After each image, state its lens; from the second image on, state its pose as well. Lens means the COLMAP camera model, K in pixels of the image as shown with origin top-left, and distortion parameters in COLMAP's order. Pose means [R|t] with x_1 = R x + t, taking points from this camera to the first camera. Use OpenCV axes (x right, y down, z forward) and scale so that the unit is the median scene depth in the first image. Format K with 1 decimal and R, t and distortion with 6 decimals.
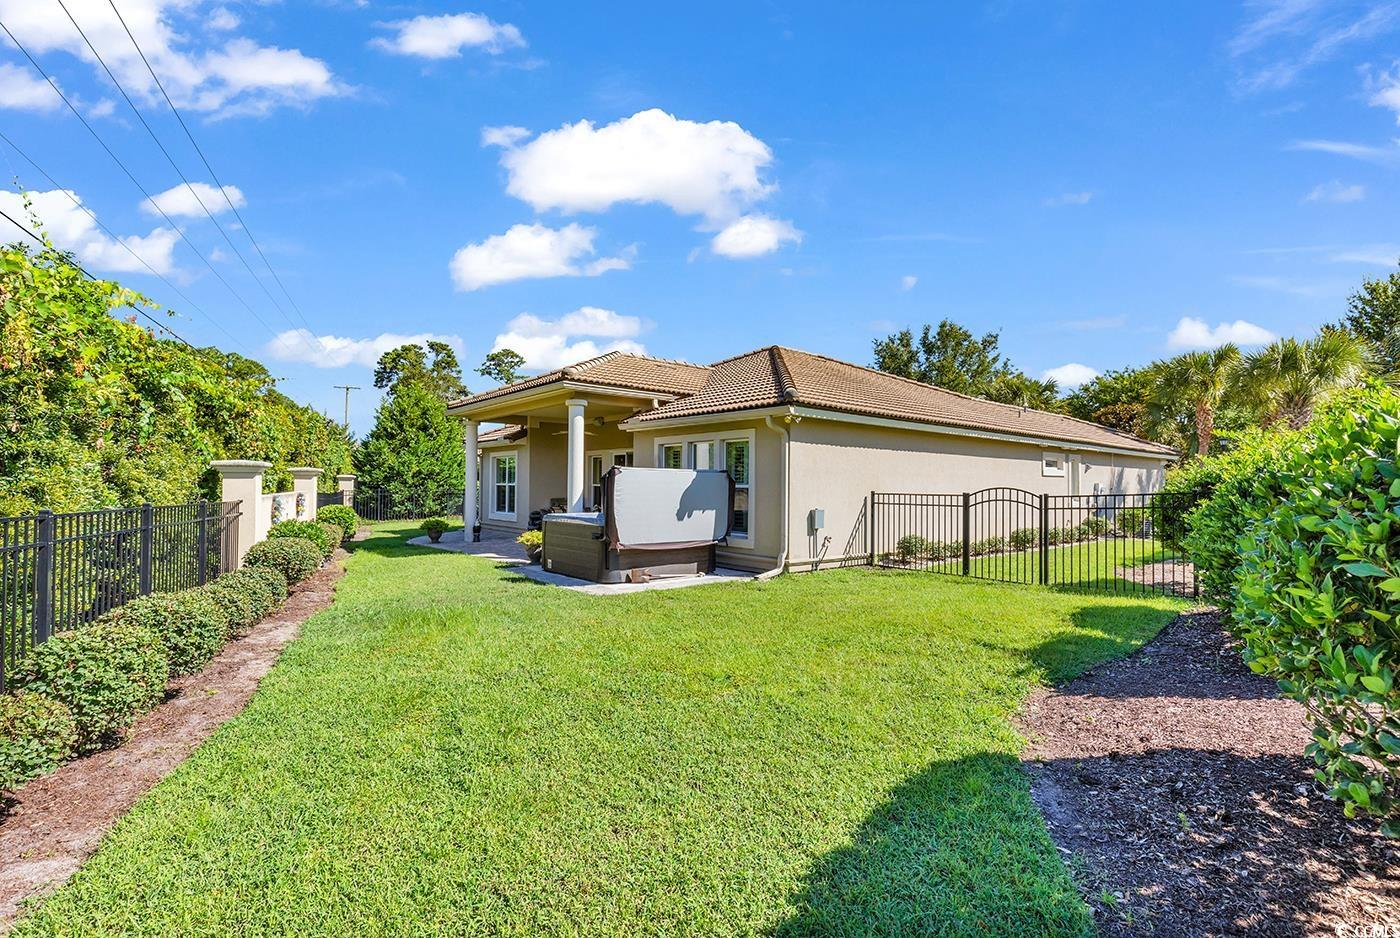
lens RADIAL K [[625.8, 0, 693.9], [0, 625.8, 479.8], [0, 0, 1]] dist [-0.004327, 0.002276]
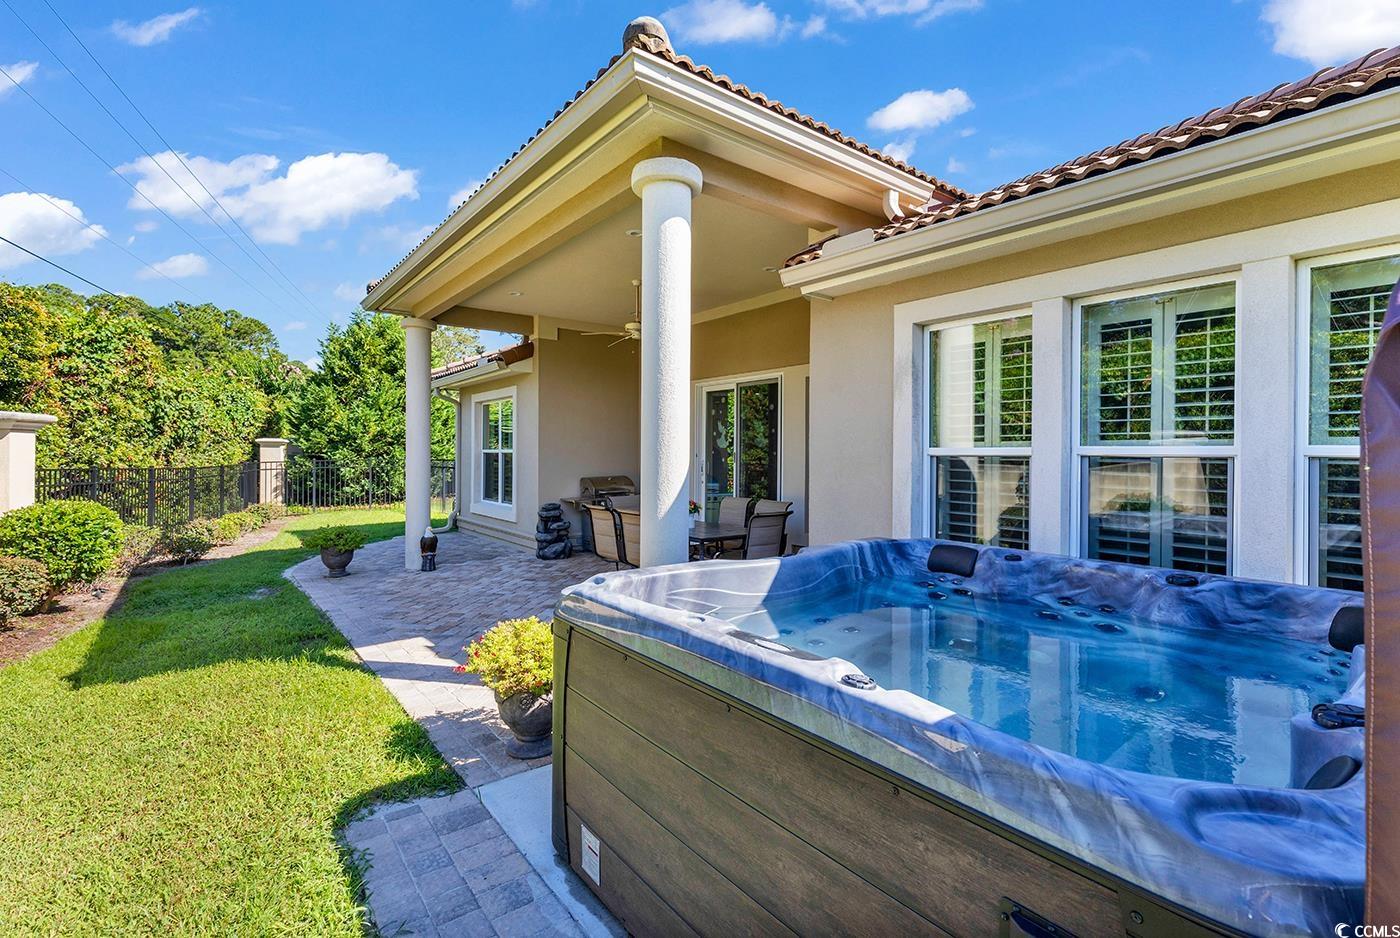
lens RADIAL K [[625.8, 0, 703.1], [0, 625.8, 461.3], [0, 0, 1]] dist [-0.004327, 0.002276]
pose [[0.999651, -0.001099, -0.026391, -0.104447], [0.001613, 0.999809, 0.019470, 0.005719], [0.026365, -0.019506, 0.999462, 0.446413]]
